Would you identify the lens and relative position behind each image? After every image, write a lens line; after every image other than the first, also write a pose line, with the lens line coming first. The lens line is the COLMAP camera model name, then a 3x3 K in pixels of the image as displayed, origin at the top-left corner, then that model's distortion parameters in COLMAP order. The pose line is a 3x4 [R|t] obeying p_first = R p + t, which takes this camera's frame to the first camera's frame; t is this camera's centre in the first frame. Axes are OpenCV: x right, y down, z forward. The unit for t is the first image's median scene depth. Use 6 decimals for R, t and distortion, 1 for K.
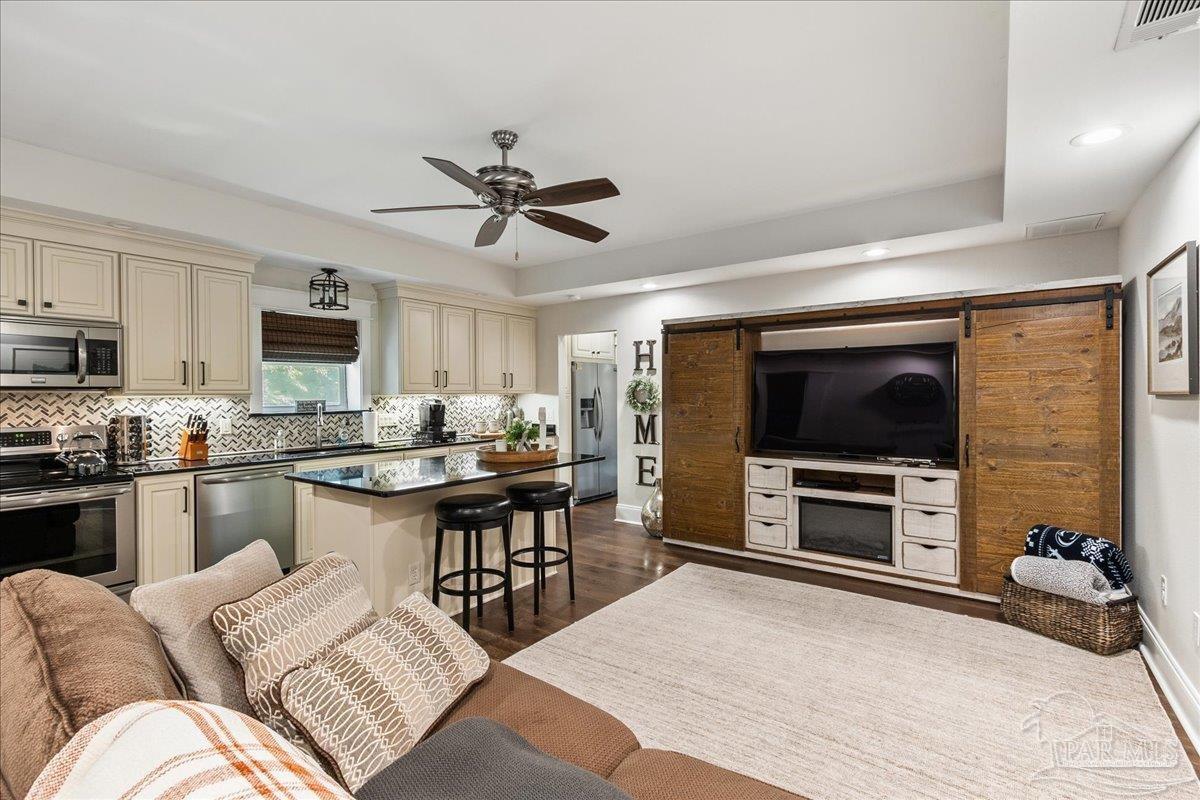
lens RADIAL K [[550.8, 0, 601.8], [0, 550.8, 397.3], [0, 0, 1]] dist [0.011680, 0.000214]
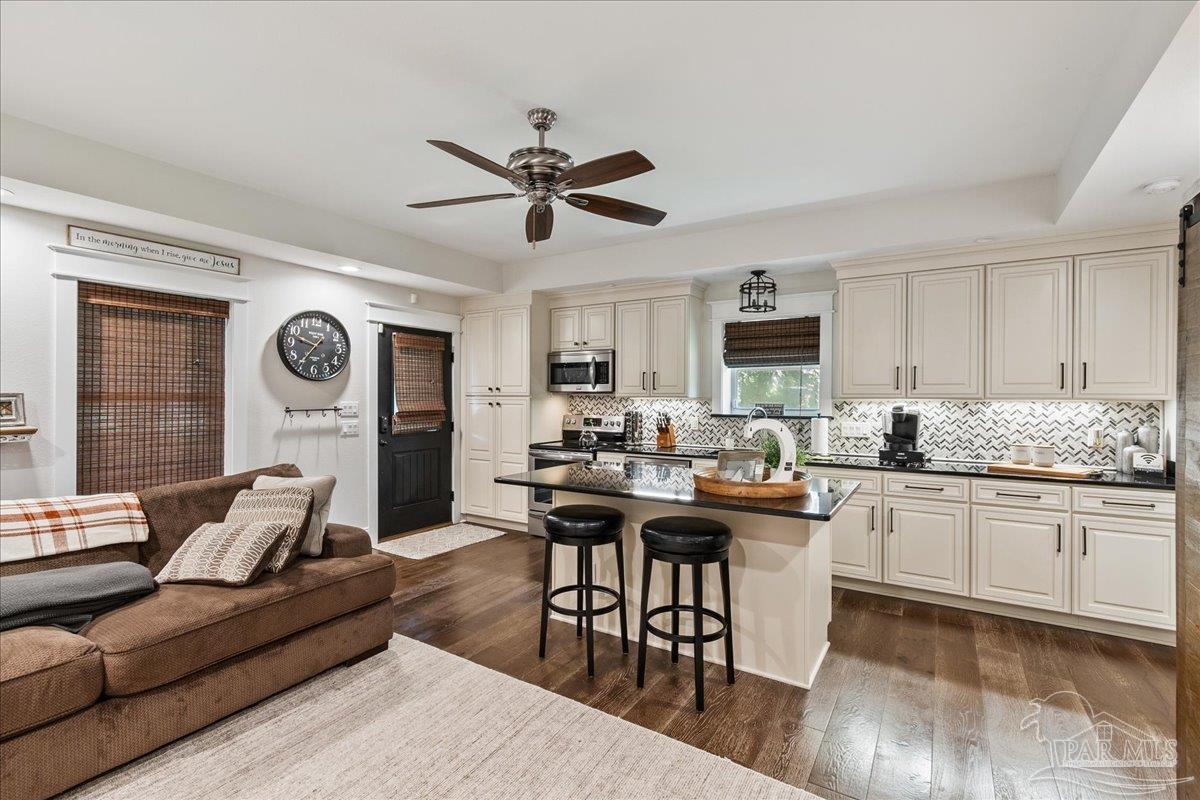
lens RADIAL K [[550.8, 0, 601.0], [0, 550.8, 394.2], [0, 0, 1]] dist [0.011680, 0.000214]
pose [[0.072462, -0.000550, -0.997371, 0.583299], [-0.013159, 0.999912, -0.001507, -0.008130], [0.997284, 0.013234, 0.072448, 0.806494]]
